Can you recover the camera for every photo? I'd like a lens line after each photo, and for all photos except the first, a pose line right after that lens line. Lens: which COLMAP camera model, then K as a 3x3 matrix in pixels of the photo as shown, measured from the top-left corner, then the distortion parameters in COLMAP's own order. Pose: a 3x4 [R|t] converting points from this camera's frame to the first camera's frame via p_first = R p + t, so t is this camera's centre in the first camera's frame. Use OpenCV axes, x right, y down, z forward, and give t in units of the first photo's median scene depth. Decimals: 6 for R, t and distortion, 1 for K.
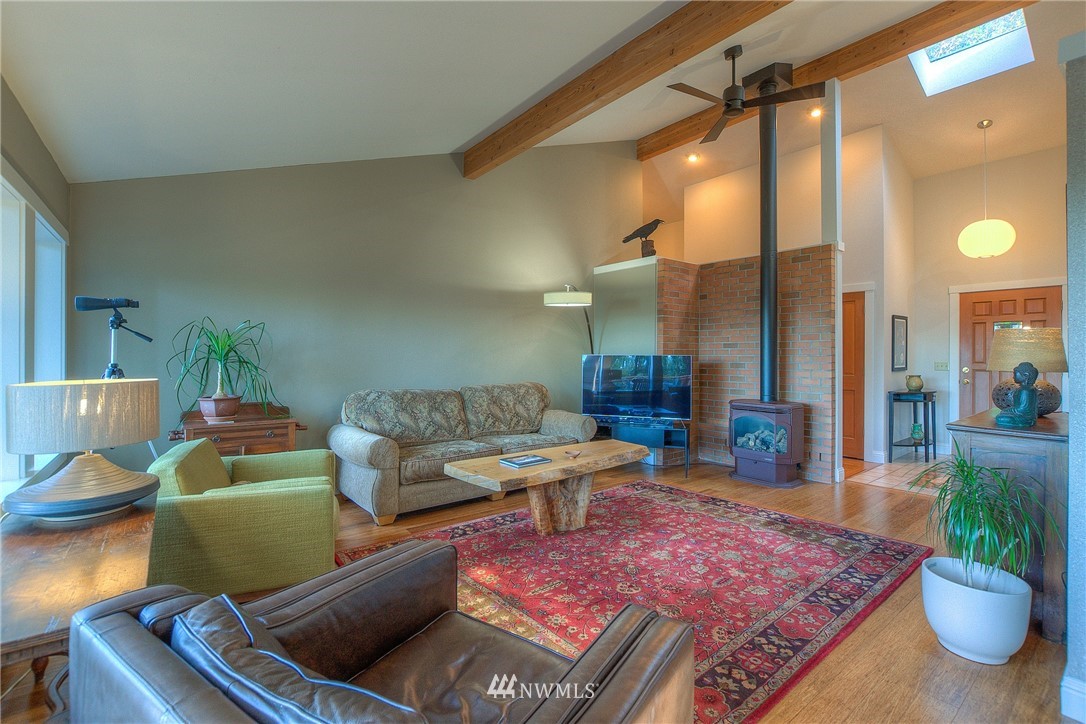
lens RADIAL K [[481.8, 0, 552.5], [0, 481.8, 354.6], [0, 0, 1]] dist [-0.021590, 0.005258]
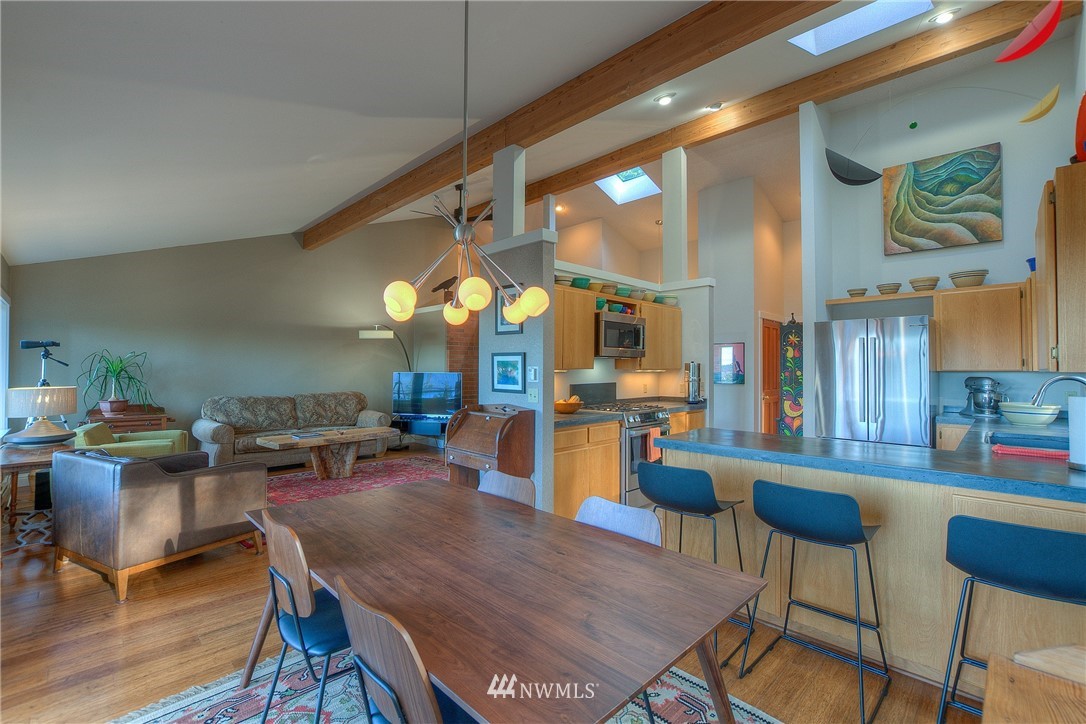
lens RADIAL K [[481.8, 0, 547.6], [0, 481.8, 360.2], [0, 0, 1]] dist [-0.021590, 0.005258]
pose [[0.993578, 0.003734, 0.113085, 0.519270], [-0.001716, 0.999838, -0.017934, -0.015897], [-0.113134, 0.017624, 0.993423, -0.682679]]
